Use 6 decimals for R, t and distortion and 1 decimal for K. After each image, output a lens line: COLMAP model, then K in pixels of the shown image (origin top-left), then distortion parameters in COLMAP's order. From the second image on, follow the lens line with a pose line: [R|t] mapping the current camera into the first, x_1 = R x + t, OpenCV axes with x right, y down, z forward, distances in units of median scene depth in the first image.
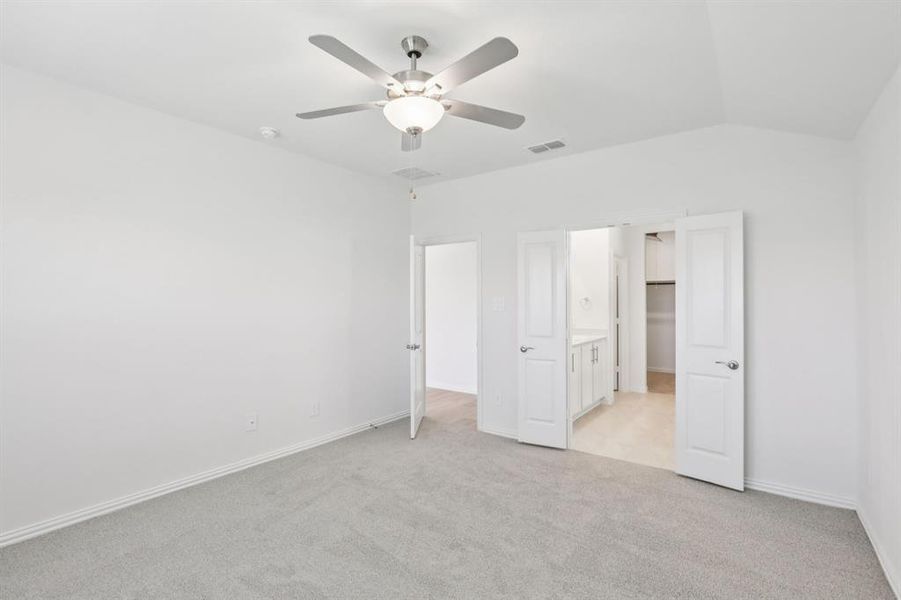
lens RADIAL K [[459.8, 0, 450.7], [0, 459.8, 297.4], [0, 0, 1]] dist [-0.005386, -0.001513]
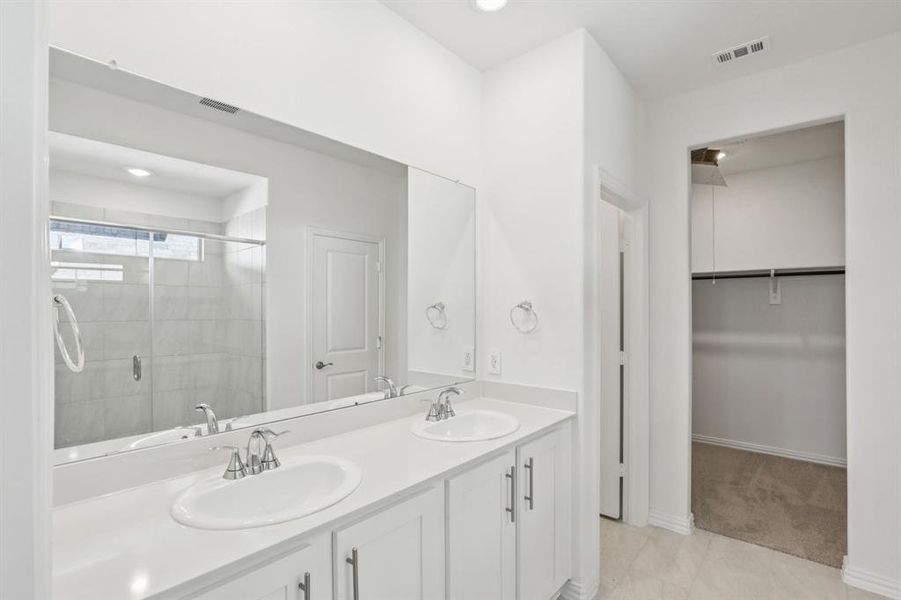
lens RADIAL K [[459.8, 0, 449.0], [0, 459.8, 298.7], [0, 0, 1]] dist [-0.005386, -0.001513]
pose [[0.996590, 0.006979, -0.082215, 0.237005], [-0.007223, 0.999970, -0.002681, -0.002359], [0.082194, 0.003266, 0.996611, 0.558891]]
